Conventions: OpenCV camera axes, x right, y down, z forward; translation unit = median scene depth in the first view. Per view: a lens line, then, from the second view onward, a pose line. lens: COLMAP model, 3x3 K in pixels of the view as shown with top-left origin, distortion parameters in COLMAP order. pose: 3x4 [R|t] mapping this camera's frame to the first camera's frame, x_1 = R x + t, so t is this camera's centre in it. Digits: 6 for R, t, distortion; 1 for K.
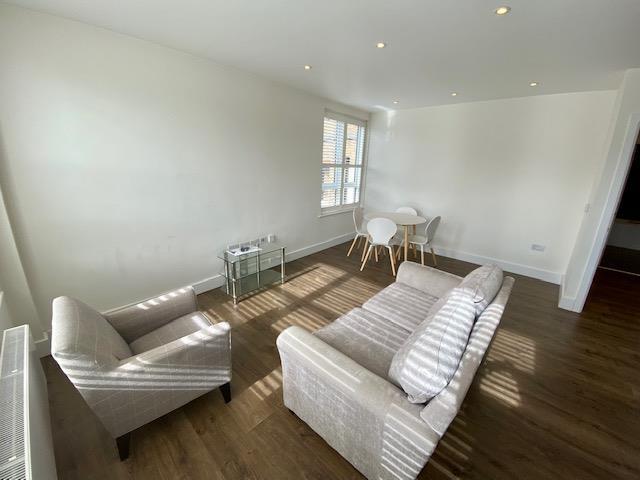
lens RADIAL K [[261.0, 0, 320.0], [0, 261.0, 240.0], [0, 0, 1]] dist [0.000149, 0.000036]
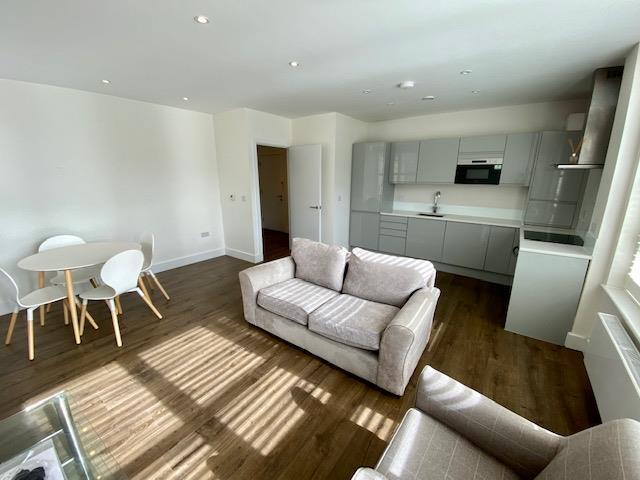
lens RADIAL K [[261.0, 0, 320.0], [0, 261.0, 240.0], [0, 0, 1]] dist [0.000149, 0.000036]
pose [[-0.099596, -0.274945, 0.956287, -0.544427], [0.281162, 0.914124, 0.292105, -0.208922], [-0.954478, 0.297965, -0.013739, 0.677023]]
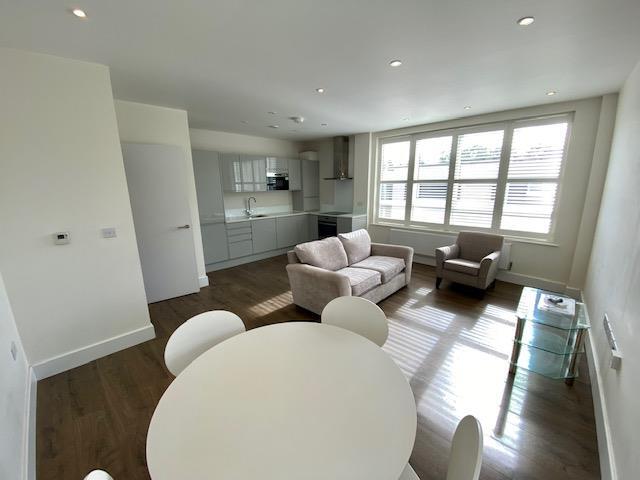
lens RADIAL K [[261.0, 0, 320.0], [0, 261.0, 240.0], [0, 0, 1]] dist [0.000149, 0.000036]
pose [[-0.999638, -0.022483, 0.014772, 0.373502], [-0.012647, 0.877413, 0.479569, -0.466574], [-0.023743, 0.479208, -0.877380, 1.687029]]
